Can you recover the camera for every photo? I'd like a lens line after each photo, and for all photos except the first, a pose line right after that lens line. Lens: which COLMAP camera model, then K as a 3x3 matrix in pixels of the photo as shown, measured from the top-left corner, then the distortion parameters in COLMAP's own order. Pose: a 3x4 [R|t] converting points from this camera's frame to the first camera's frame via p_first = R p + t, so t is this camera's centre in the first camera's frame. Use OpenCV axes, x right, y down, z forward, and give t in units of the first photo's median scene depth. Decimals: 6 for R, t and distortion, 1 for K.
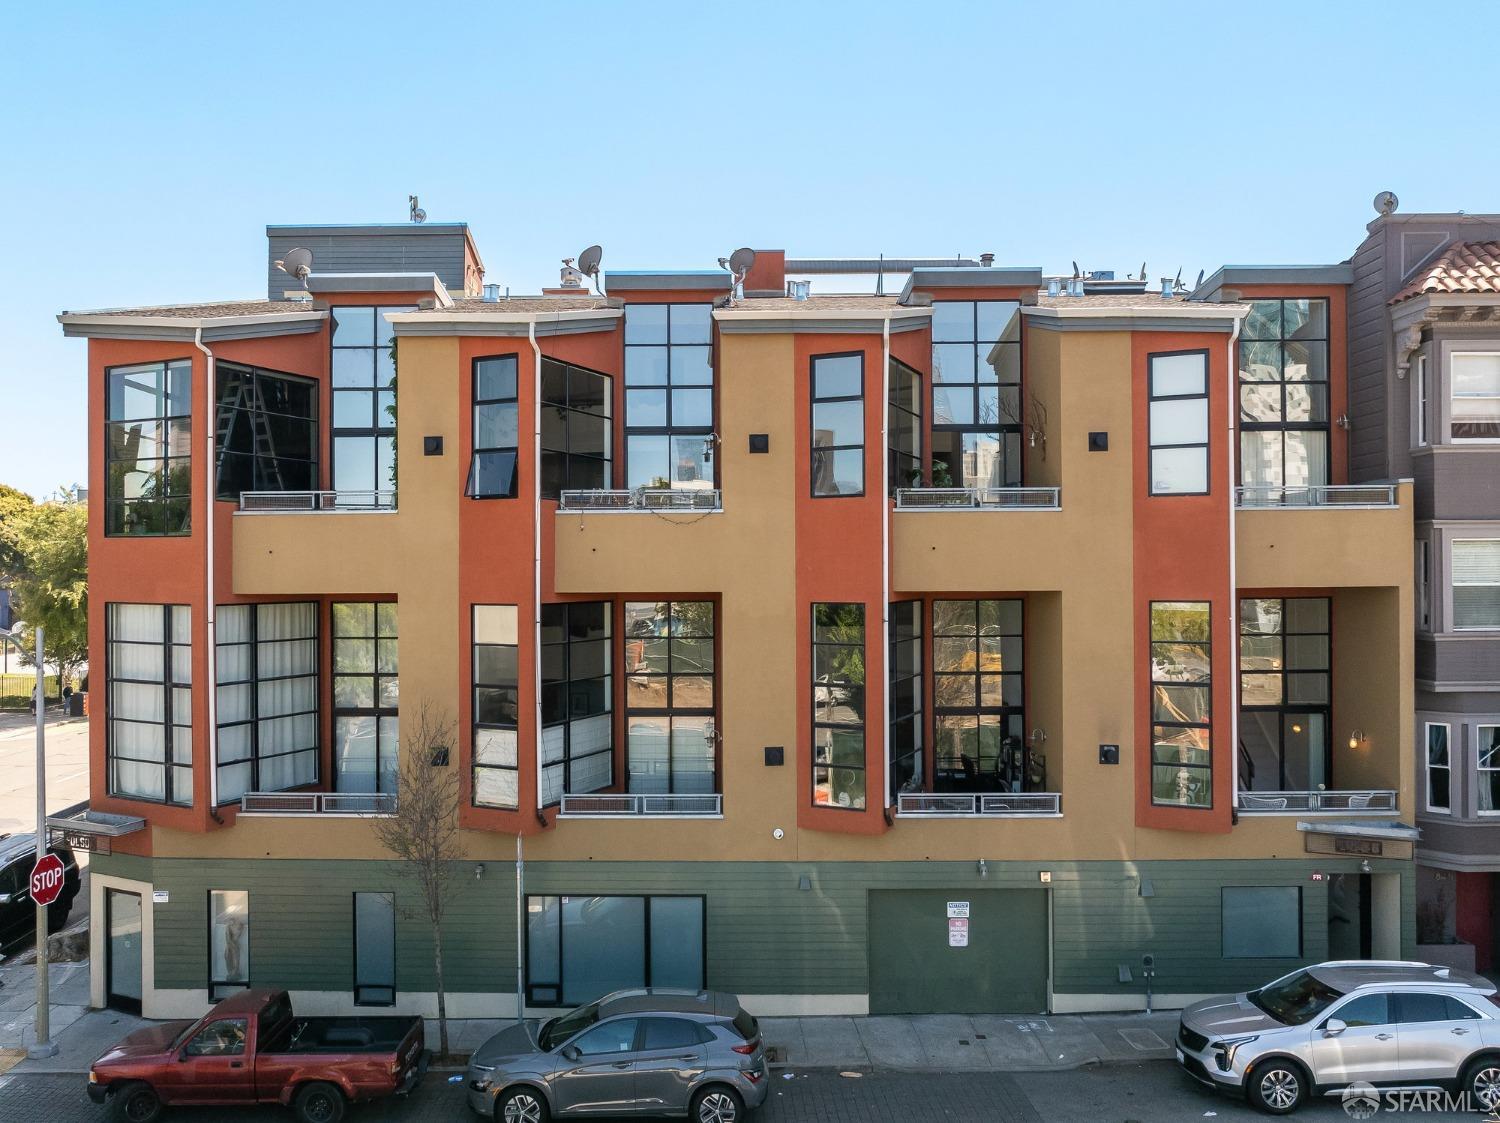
lens RADIAL K [[1145.1, 0, 734.1], [0, 1145.1, 566.5], [0, 0, 1]] dist [-0.022369, 0.000354]
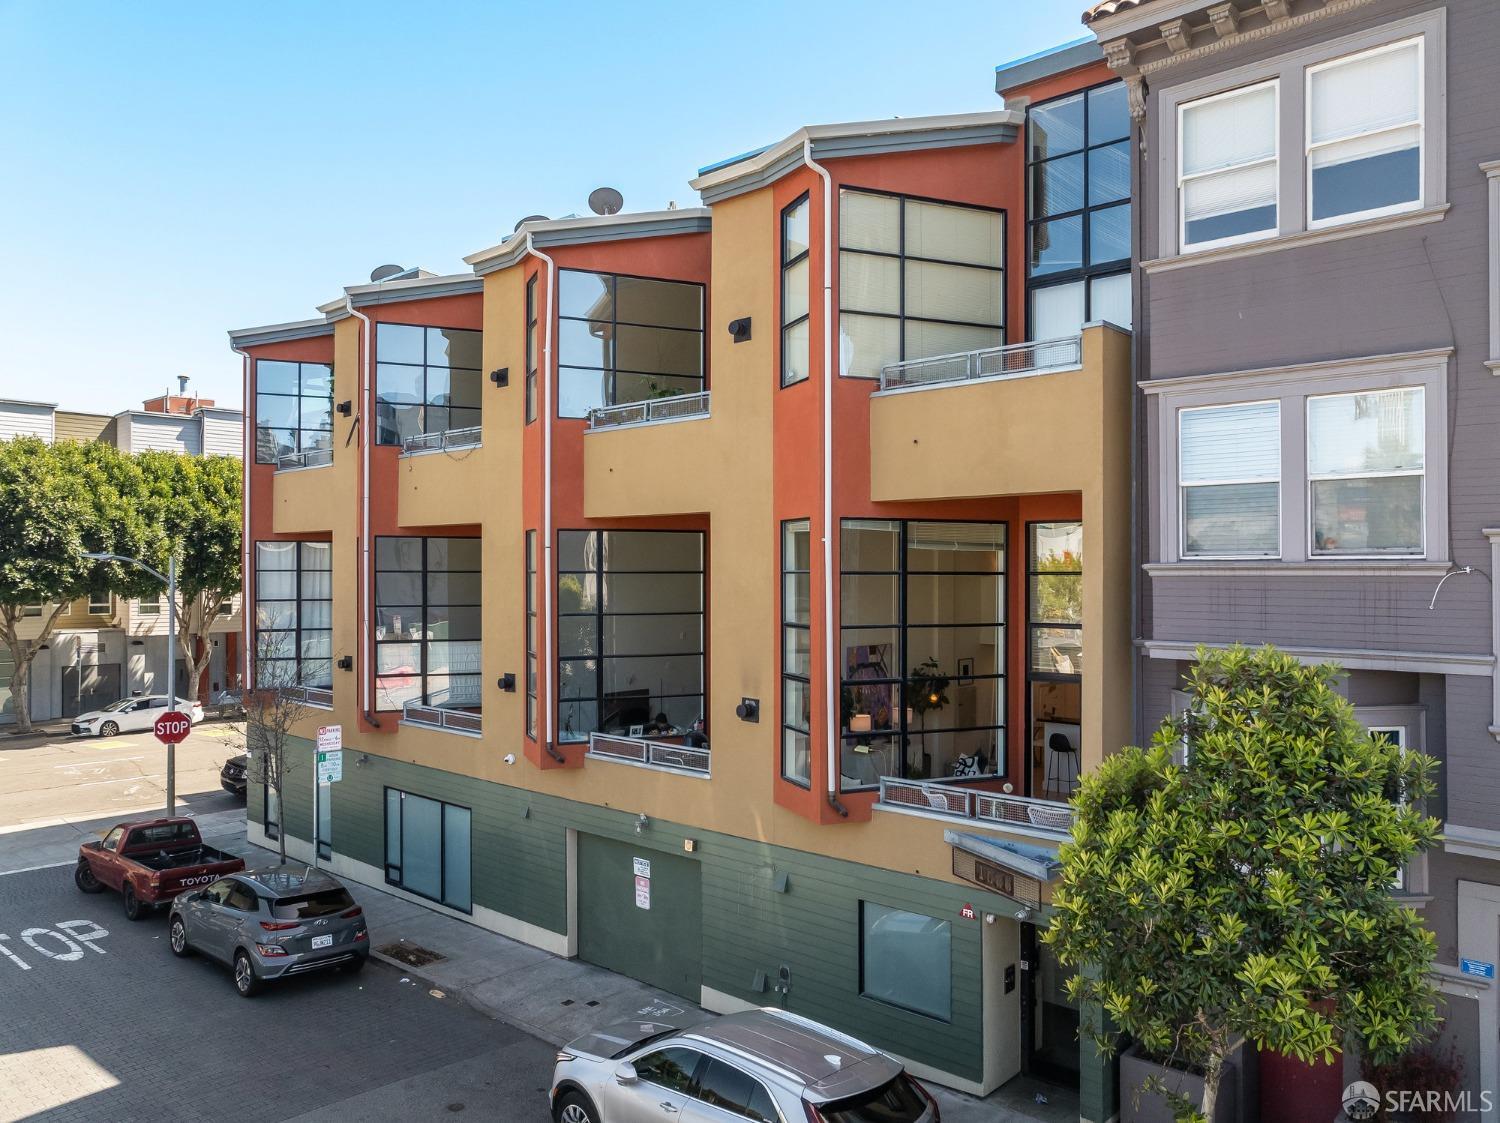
lens RADIAL K [[1077.6, 0, 812.5], [0, 1077.6, 569.9], [0, 0, 1]] dist [-0.023602, 0.014239]
pose [[0.773867, 0.005348, -0.633325, 0.849867], [-0.004213, 0.999986, 0.003296, 0.061397], [0.633334, 0.000118, 0.773879, 0.429366]]
